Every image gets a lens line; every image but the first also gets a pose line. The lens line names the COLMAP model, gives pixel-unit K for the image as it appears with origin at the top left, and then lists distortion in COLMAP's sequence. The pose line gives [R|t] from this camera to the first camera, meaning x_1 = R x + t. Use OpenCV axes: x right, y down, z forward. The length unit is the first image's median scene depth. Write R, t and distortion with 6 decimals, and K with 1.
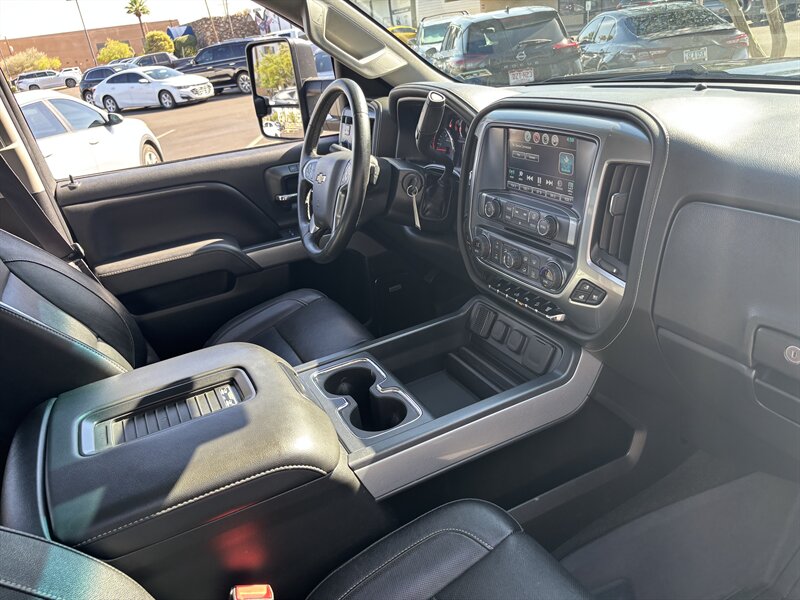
lens RADIAL K [[631.8, 0, 400.5], [0, 631.8, 302.6], [0, 0, 1]] dist [0.034716, -0.040754]
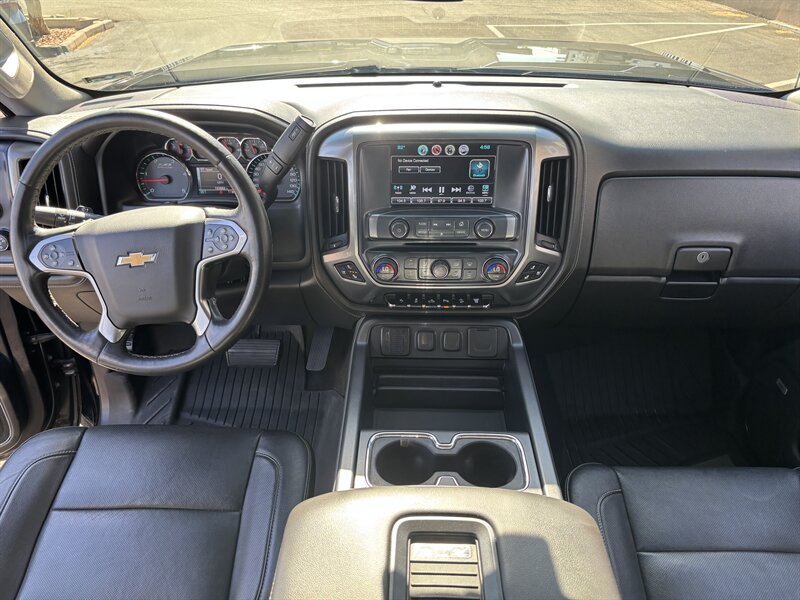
lens RADIAL K [[631.8, 0, 398.4], [0, 631.8, 305.4], [0, 0, 1]] dist [0.034716, -0.040754]
pose [[0.462378, -0.367519, 0.806930, -0.726425], [0.311701, 0.919342, 0.240110, -0.291762], [-0.830090, 0.140500, 0.539640, 0.529546]]
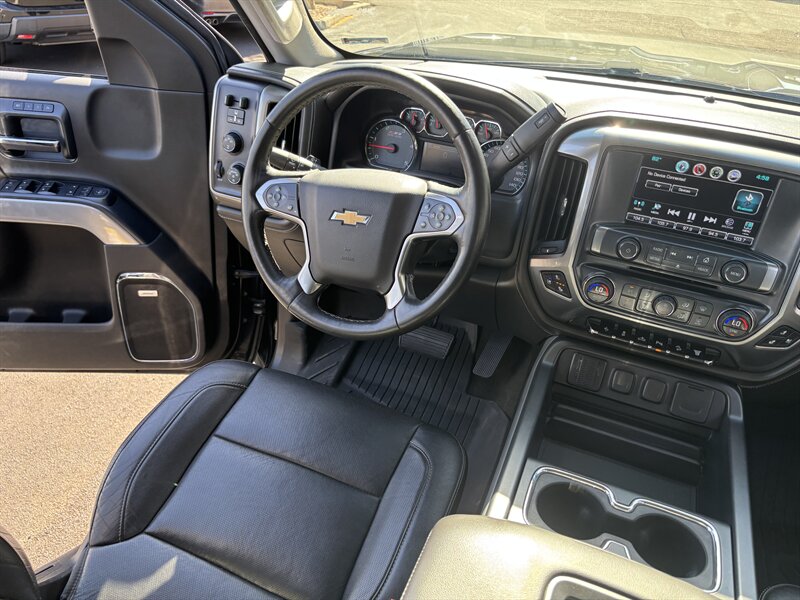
lens RADIAL K [[631.8, 0, 387.1], [0, 631.8, 302.6], [0, 0, 1]] dist [0.034716, -0.040754]
pose [[0.742367, -0.201988, 0.638821, -0.696389], [0.120120, 0.978150, 0.169689, -0.279027], [-0.659138, -0.049237, 0.750409, 0.611945]]
